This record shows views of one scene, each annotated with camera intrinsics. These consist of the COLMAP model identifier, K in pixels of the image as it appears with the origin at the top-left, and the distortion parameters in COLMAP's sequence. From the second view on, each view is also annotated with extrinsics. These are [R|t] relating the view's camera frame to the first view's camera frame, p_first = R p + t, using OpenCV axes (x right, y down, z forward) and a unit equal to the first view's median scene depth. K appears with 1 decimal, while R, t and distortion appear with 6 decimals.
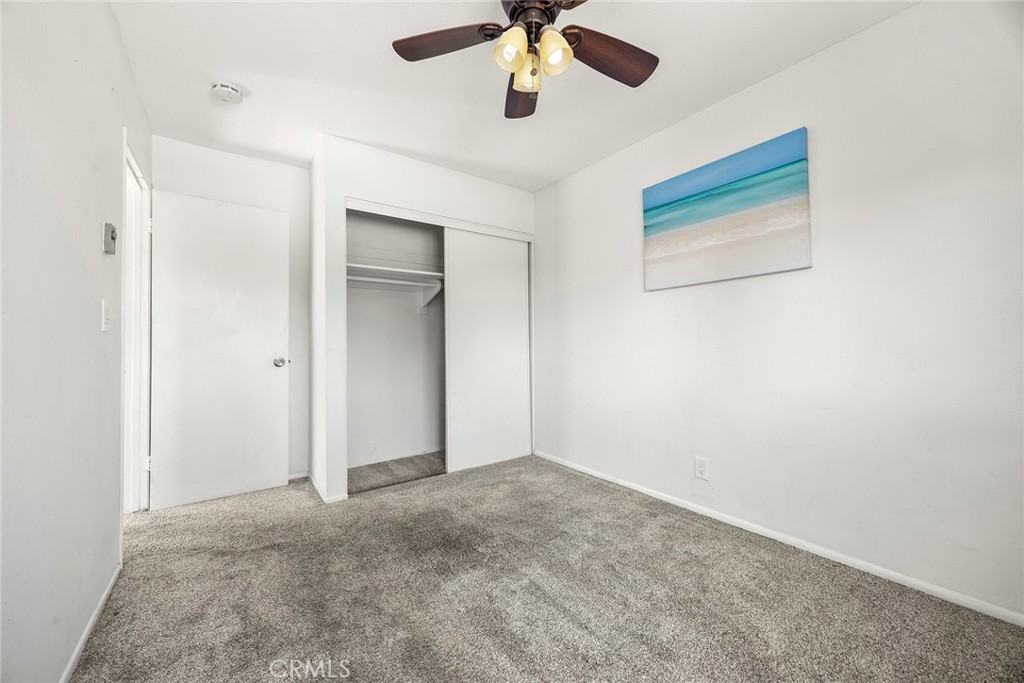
lens RADIAL K [[394.6, 0, 510.9], [0, 394.6, 339.2], [0, 0, 1]] dist [0.002143, 0.000058]
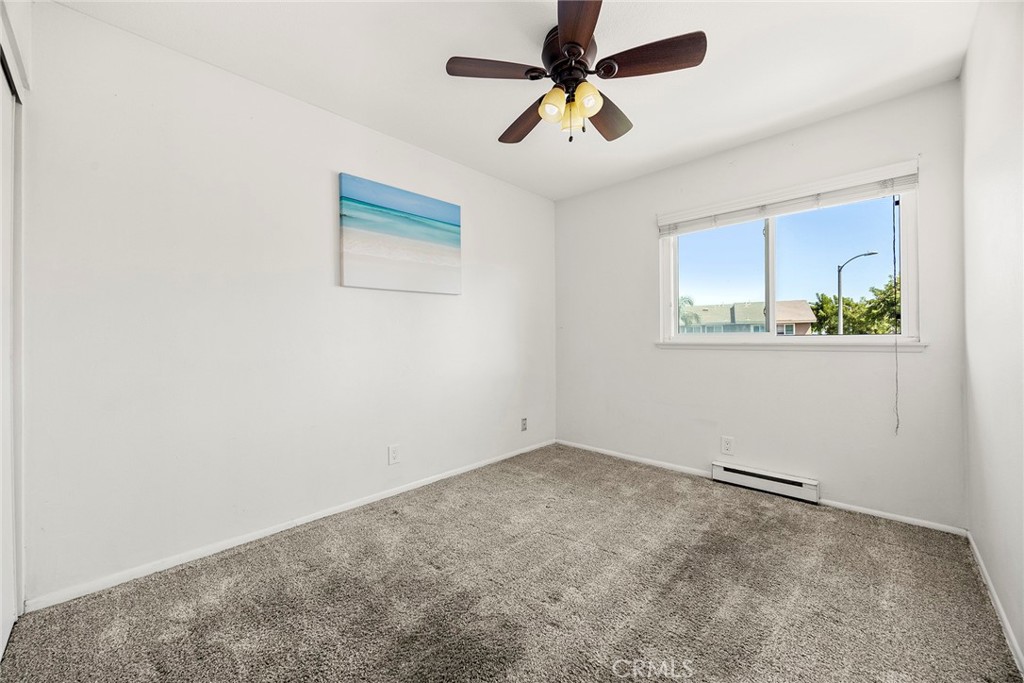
lens RADIAL K [[394.6, 0, 510.9], [0, 394.6, 339.2], [0, 0, 1]] dist [0.002143, 0.000058]
pose [[-0.167920, 0.001886, 0.985799, -0.692359], [0.000460, 0.999998, -0.001835, 0.000316], [-0.985801, 0.000145, -0.167920, 0.871179]]
